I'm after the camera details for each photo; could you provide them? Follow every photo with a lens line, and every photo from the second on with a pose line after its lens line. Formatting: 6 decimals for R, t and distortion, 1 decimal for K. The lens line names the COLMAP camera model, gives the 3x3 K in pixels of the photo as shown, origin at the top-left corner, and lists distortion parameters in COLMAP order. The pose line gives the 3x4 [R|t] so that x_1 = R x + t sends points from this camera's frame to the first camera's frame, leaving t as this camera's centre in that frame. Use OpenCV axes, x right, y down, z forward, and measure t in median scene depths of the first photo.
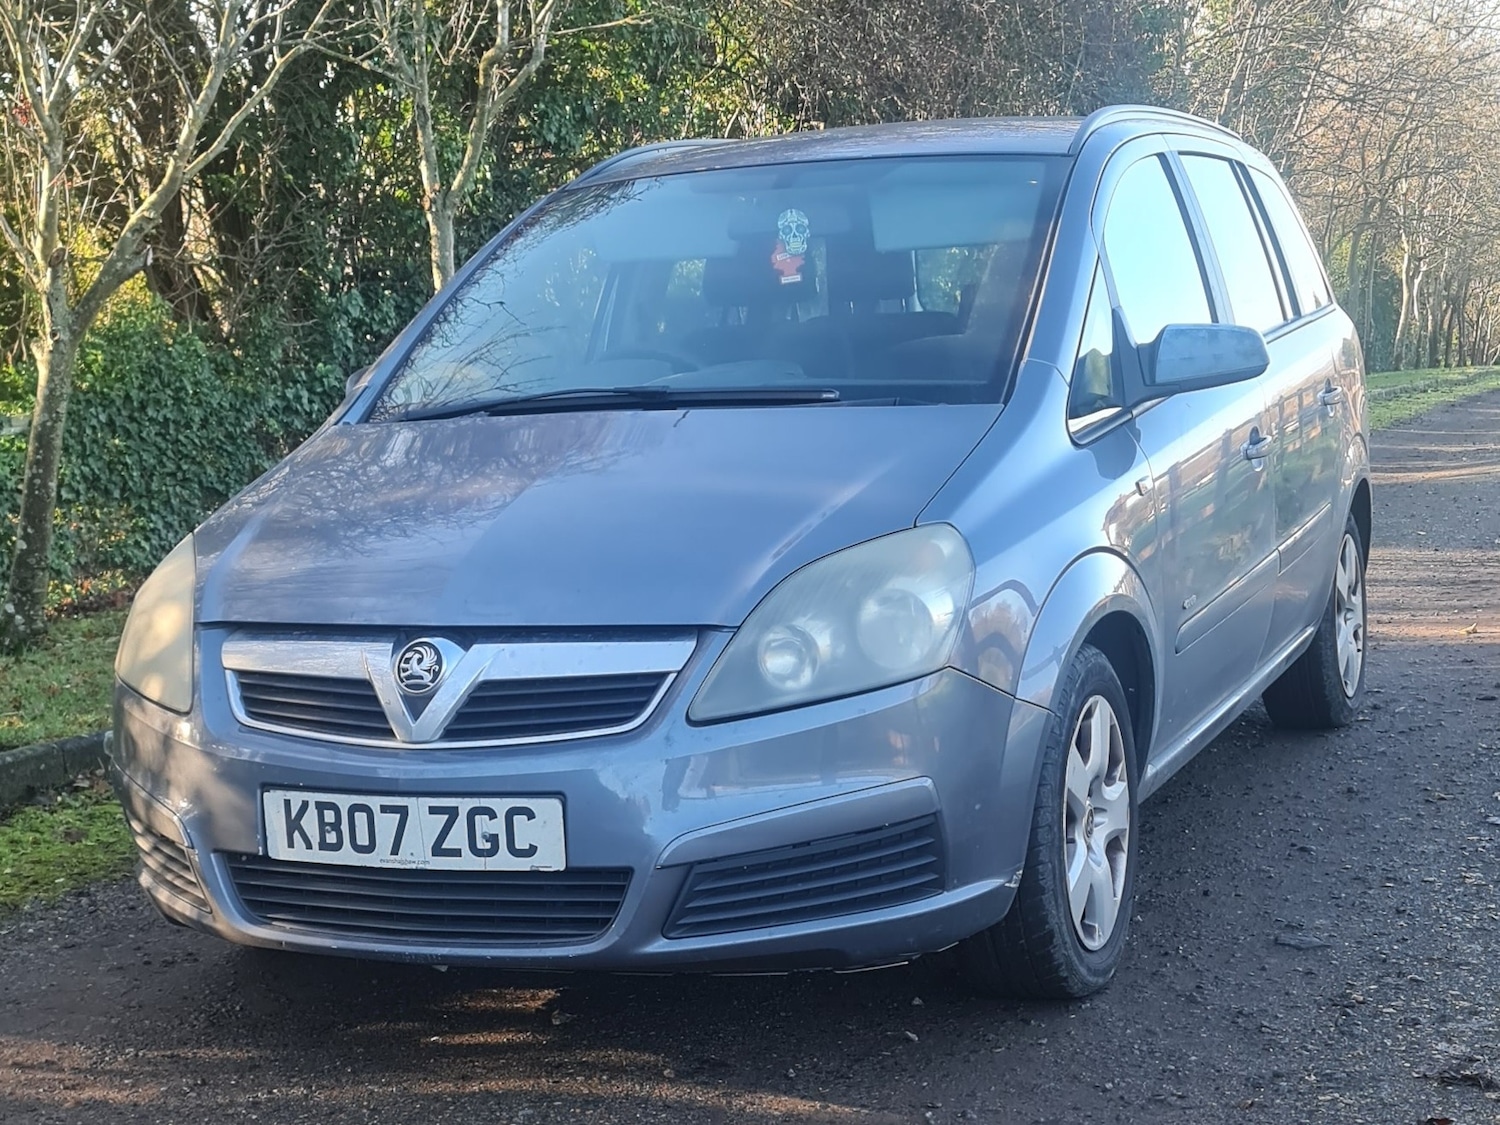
lens RADIAL K [[2387.4, 0, 772.1], [0, 2387.4, 671.1], [0, 0, 1]] dist [0.058013, -0.158275]
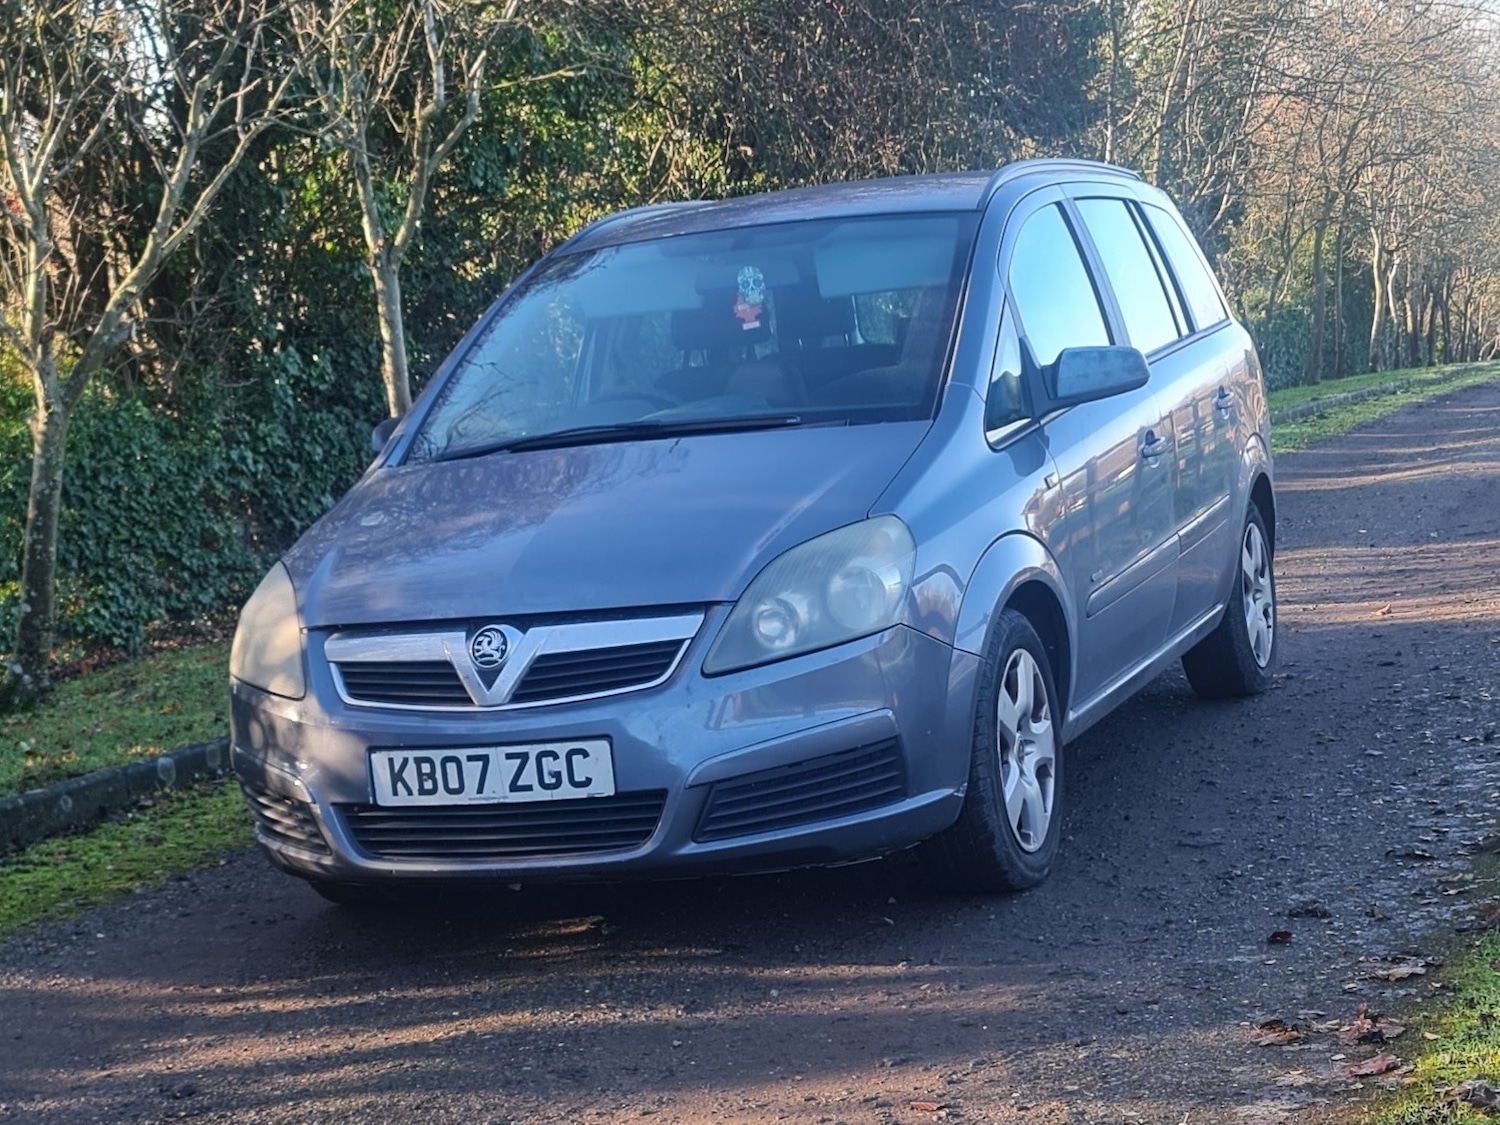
lens RADIAL K [[2642.1, 0, 873.6], [0, 2642.1, 762.4], [0, 0, 1]] dist [0.015956, -0.042090]
pose [[0.996577, -0.060336, 0.056509, -0.022276], [0.059764, 0.998143, 0.011751, 0.048054], [-0.057113, -0.008334, 0.998333, -0.372266]]
